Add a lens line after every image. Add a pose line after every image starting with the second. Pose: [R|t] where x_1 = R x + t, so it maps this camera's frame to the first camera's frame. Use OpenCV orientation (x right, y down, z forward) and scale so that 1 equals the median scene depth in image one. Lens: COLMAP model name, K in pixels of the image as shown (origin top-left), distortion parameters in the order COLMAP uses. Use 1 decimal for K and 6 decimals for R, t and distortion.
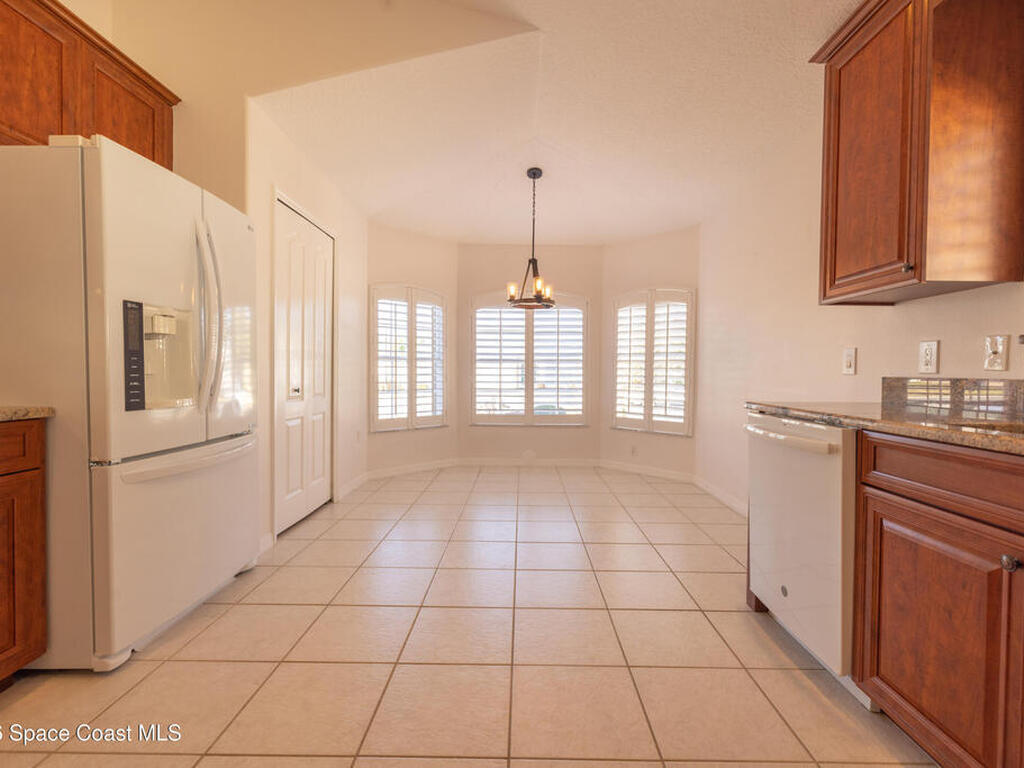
lens RADIAL K [[505.2, 0, 512.0], [0, 505.2, 384.0], [0, 0, 1]] dist [0.000360, 0.000740]
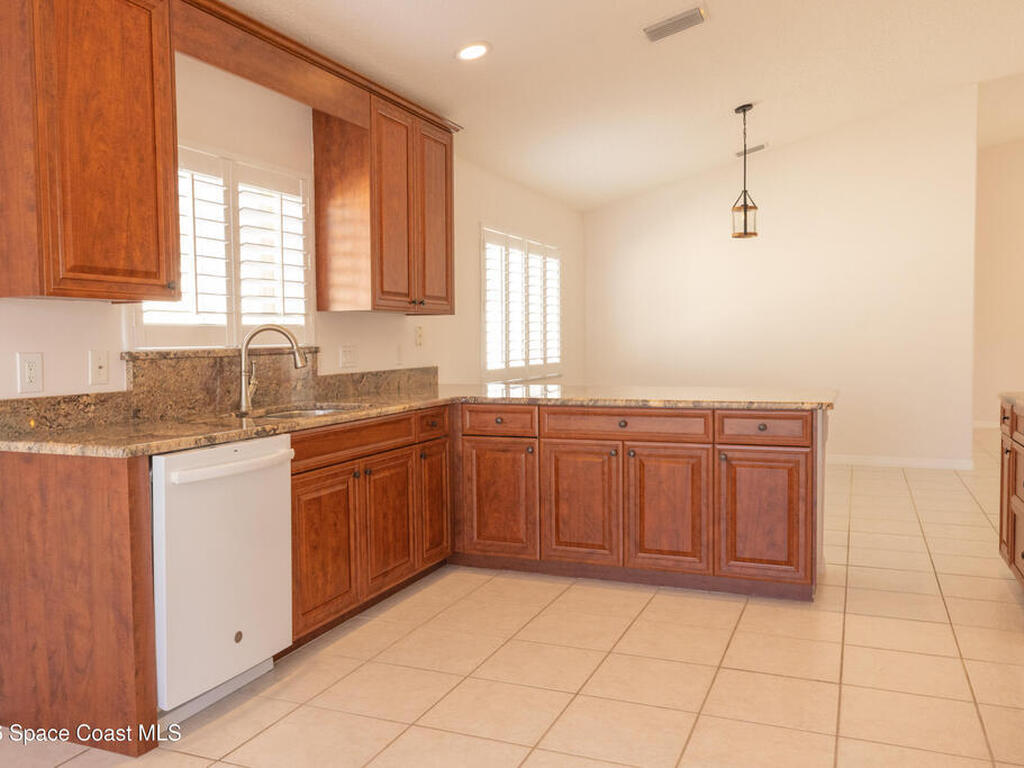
lens RADIAL K [[830.3, 0, 510.0], [0, 830.3, 376.7], [0, 0, 1]] dist [-0.001206, 0.003439]
pose [[-0.927197, -0.016596, 0.374206, -0.162372], [0.011117, 0.997359, 0.071778, -0.053024], [-0.374409, 0.070712, -0.924563, 0.779451]]
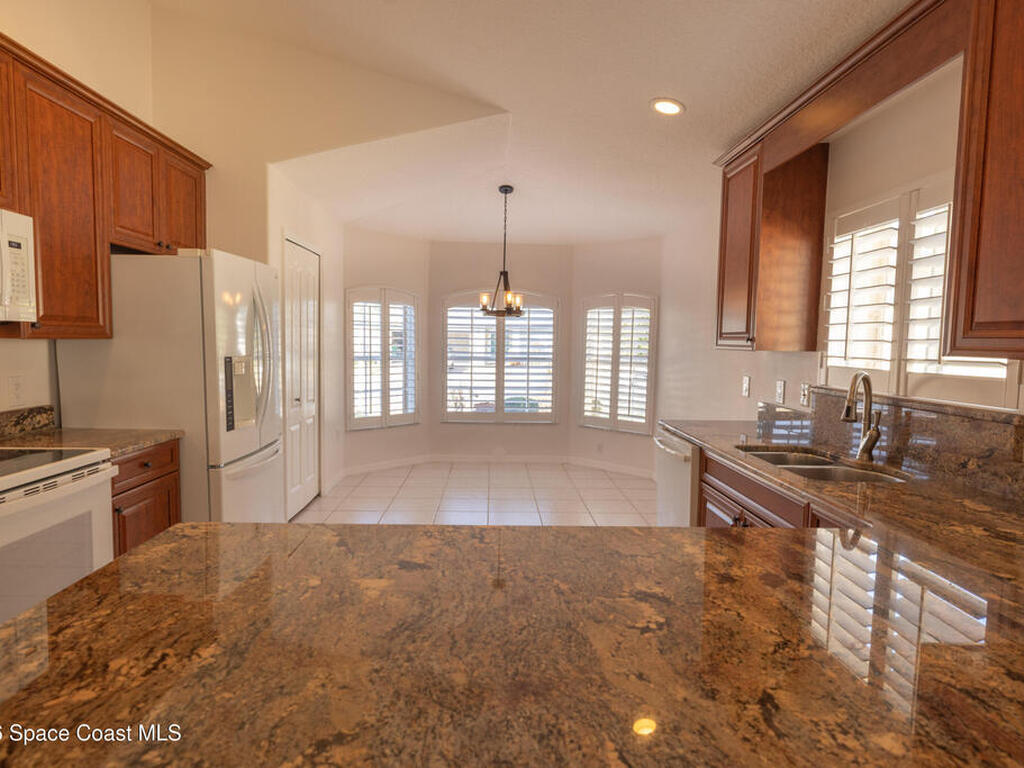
lens RADIAL K [[633.1, 0, 508.9], [0, 633.1, 399.5], [0, 0, 1]] dist [-0.002930, -0.001025]
pose [[0.998868, 0.005736, 0.047228, -0.008321], [-0.009002, 0.997560, 0.069231, -0.060061], [-0.046716, -0.069577, 0.996482, -0.300412]]
